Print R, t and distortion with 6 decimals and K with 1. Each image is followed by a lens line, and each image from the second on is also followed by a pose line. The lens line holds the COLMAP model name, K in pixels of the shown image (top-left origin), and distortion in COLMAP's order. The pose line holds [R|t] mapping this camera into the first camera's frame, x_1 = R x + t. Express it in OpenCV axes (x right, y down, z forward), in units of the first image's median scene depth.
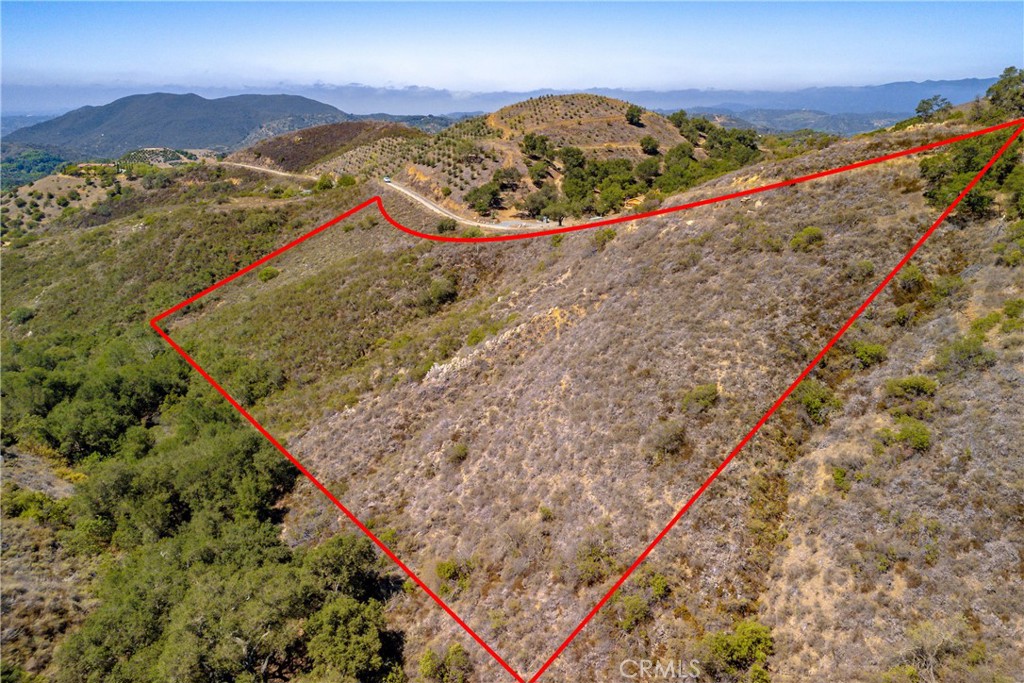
lens RADIAL K [[749.1, 0, 511.1], [0, 749.1, 320.2], [0, 0, 1]] dist [0.077071, -0.078856]
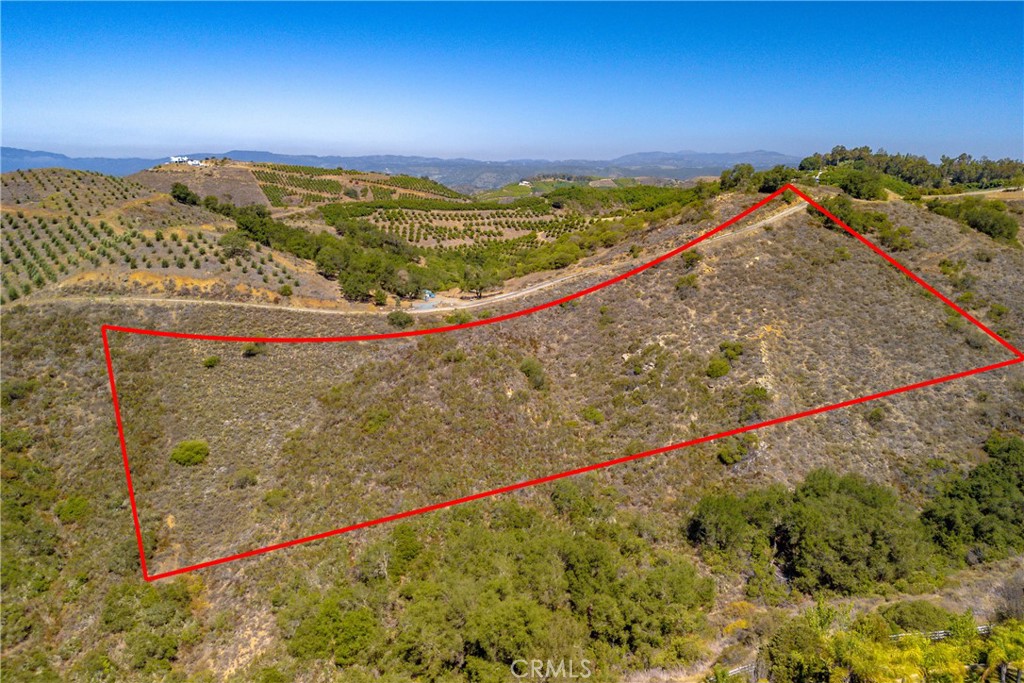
lens RADIAL K [[749.1, 0, 513.3], [0, 749.1, 341.7], [0, 0, 1]] dist [0.077071, -0.078856]
pose [[0.359825, -0.209434, 0.909210, -1.273731], [0.260350, 0.958312, 0.117710, -0.251525], [-0.895960, 0.194358, 0.399351, 0.763860]]
